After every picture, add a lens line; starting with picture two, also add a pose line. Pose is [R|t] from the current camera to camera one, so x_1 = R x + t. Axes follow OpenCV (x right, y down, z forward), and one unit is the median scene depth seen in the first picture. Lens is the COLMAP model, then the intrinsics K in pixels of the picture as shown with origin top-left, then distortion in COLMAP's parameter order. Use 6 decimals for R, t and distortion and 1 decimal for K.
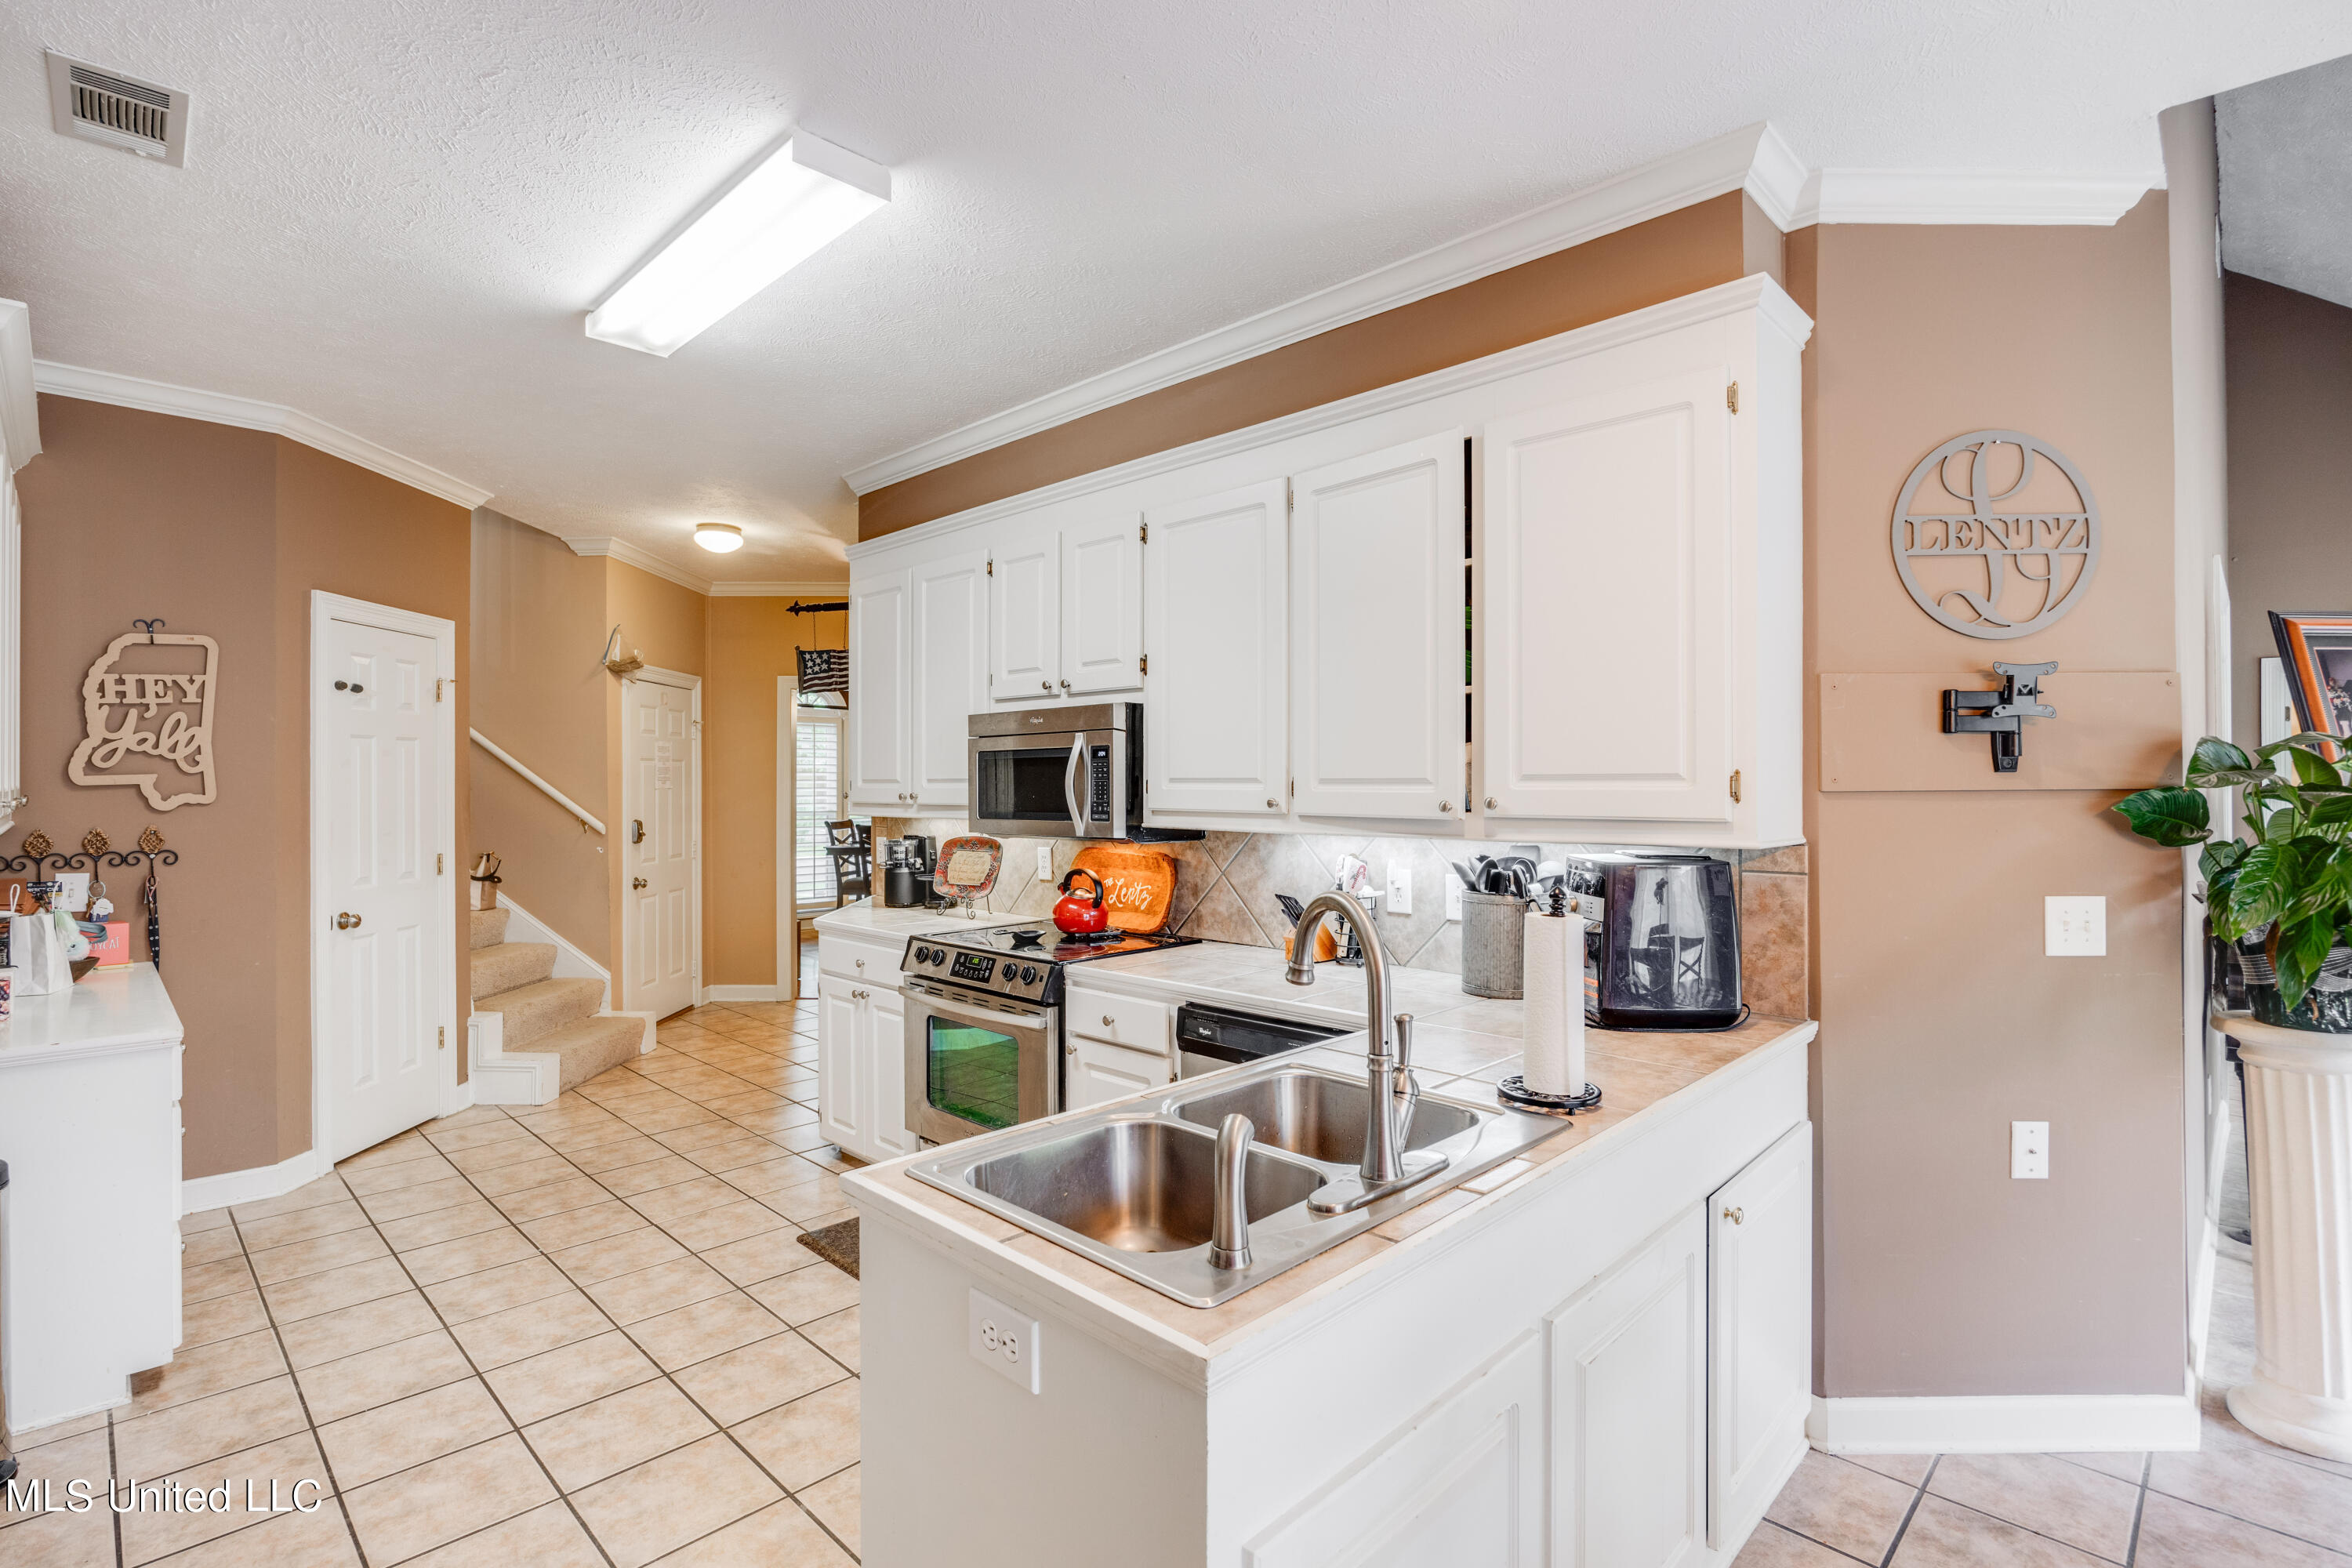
lens RADIAL K [[1093.4, 0, 1172.1], [0, 1093.4, 773.4], [0, 0, 1]] dist [-0.002752, 0.000032]
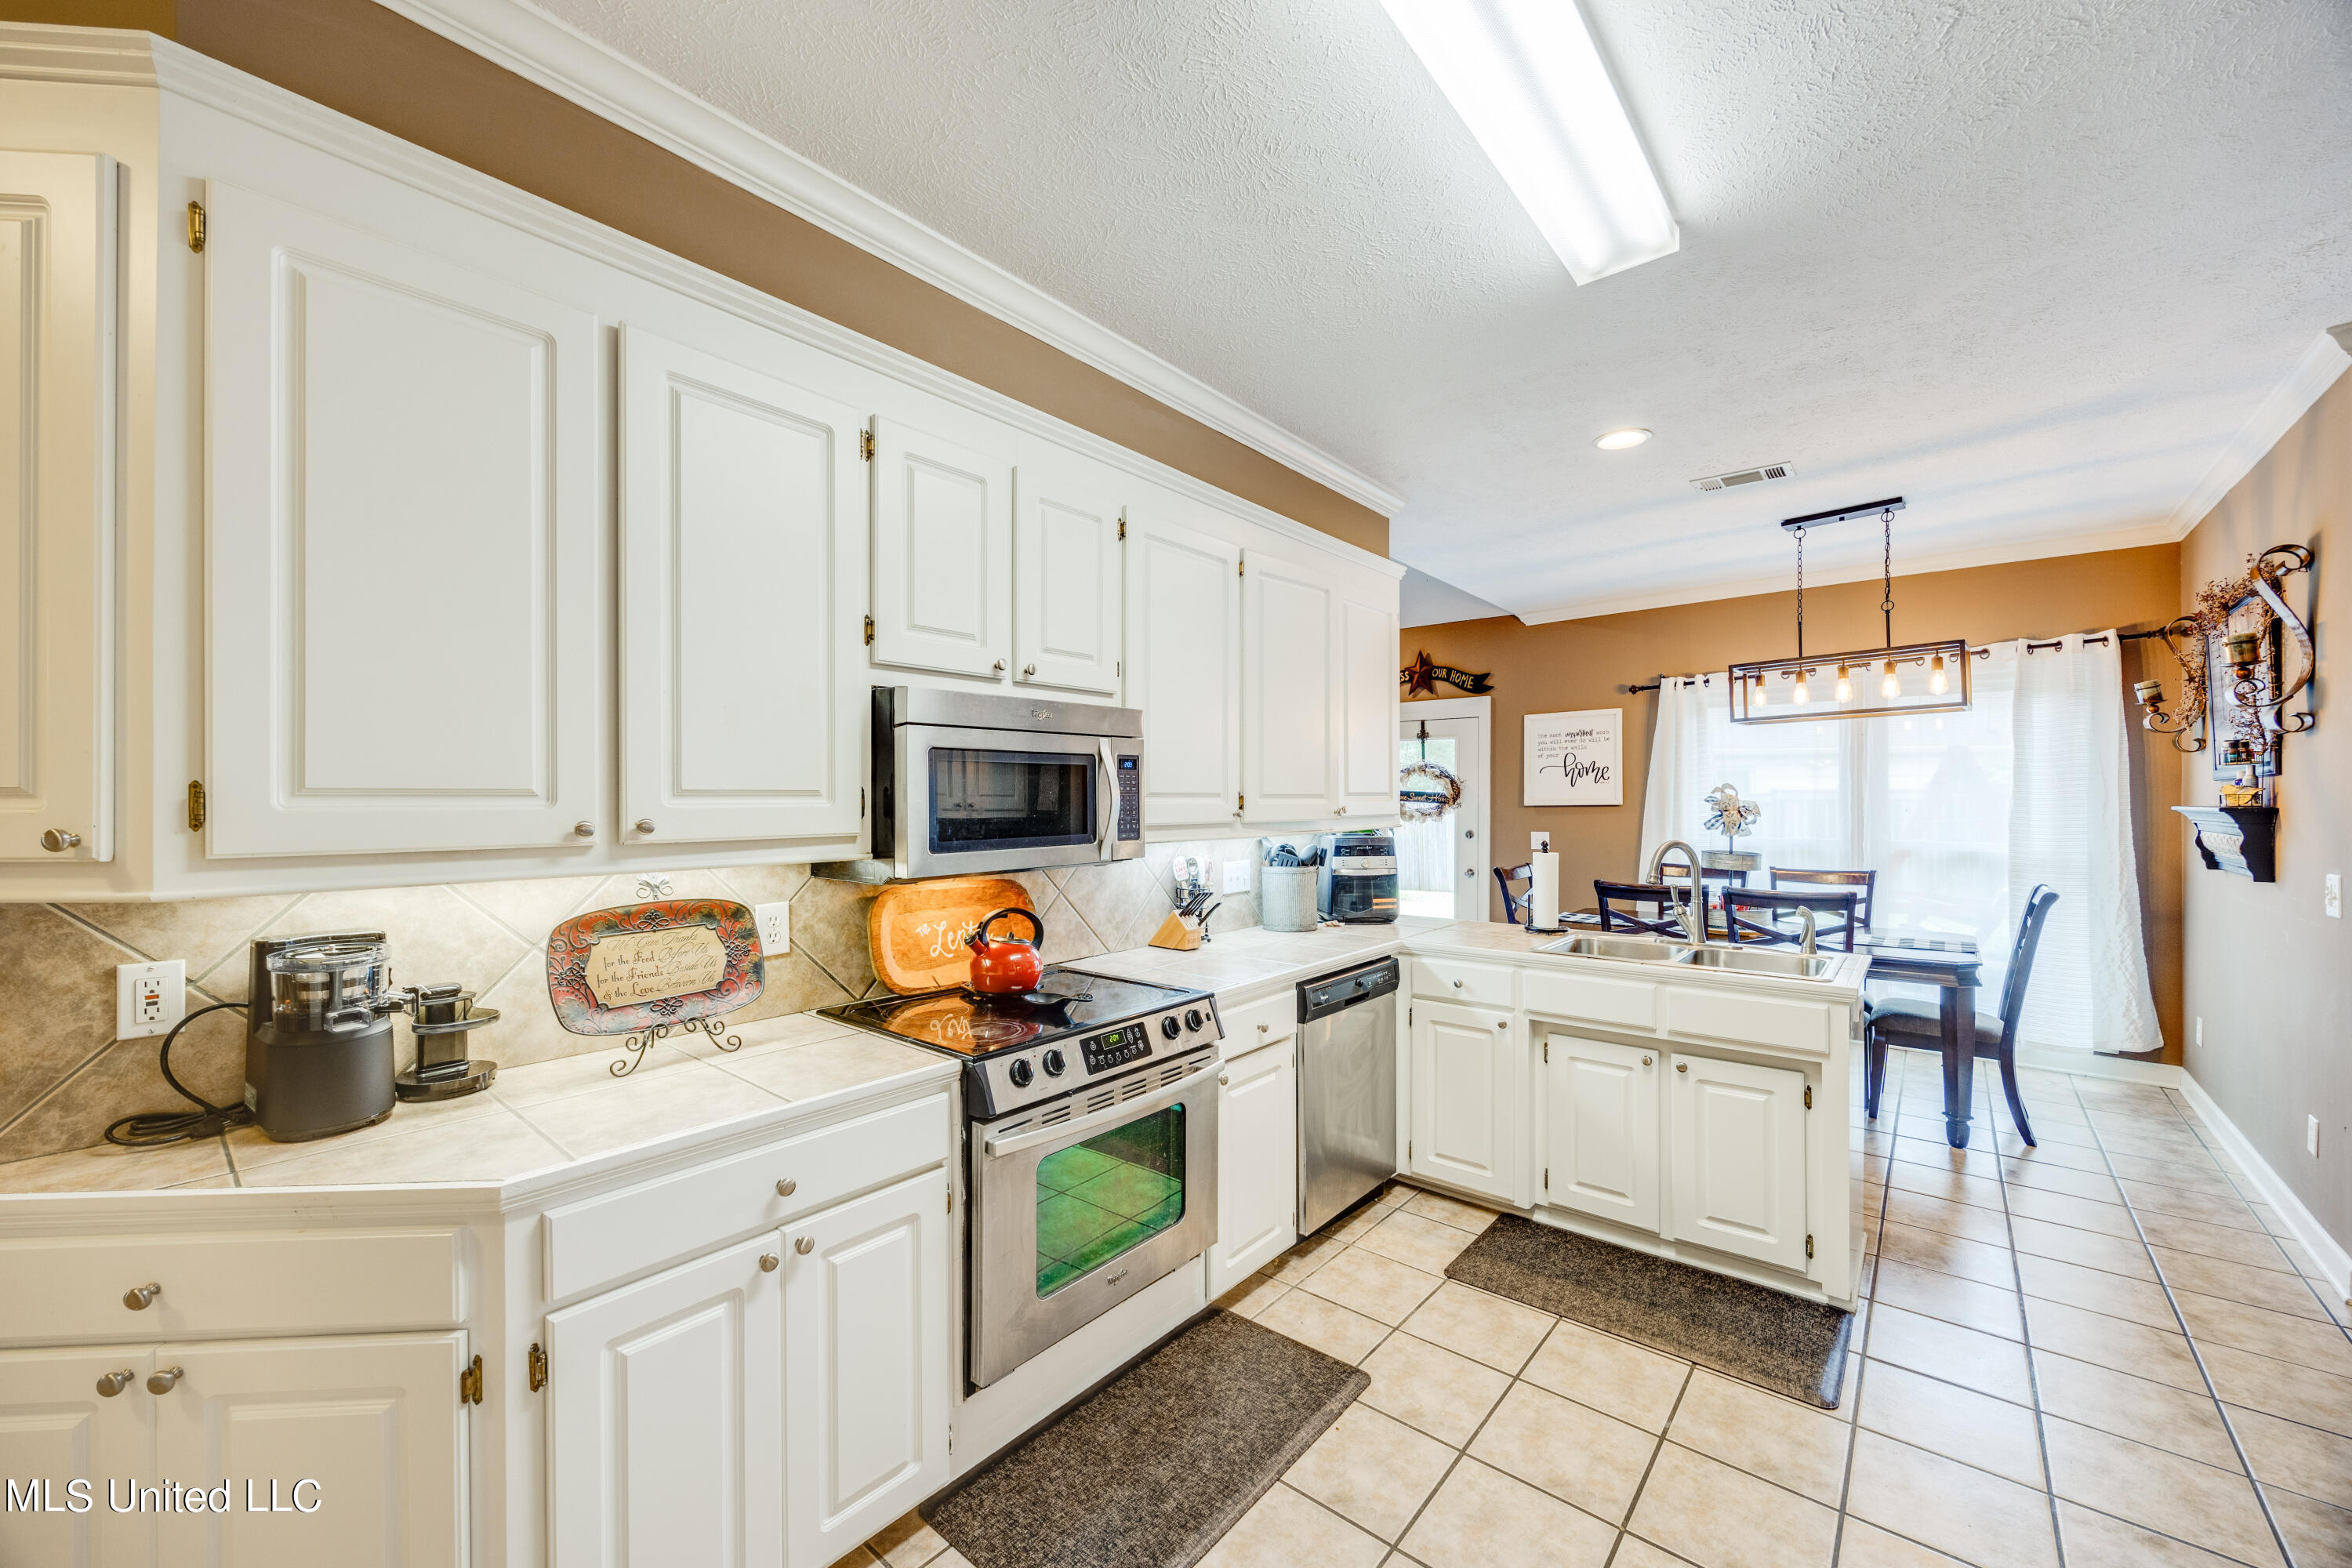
lens RADIAL K [[892.4, 0, 1168.3], [0, 892.4, 797.0], [0, 0, 1]] dist [0.000679, 0.000050]
pose [[-0.062575, 0.002833, 0.998036, -0.768209], [-0.004584, 0.999985, -0.003126, 0.010257], [-0.998030, -0.004770, -0.062561, 0.984058]]
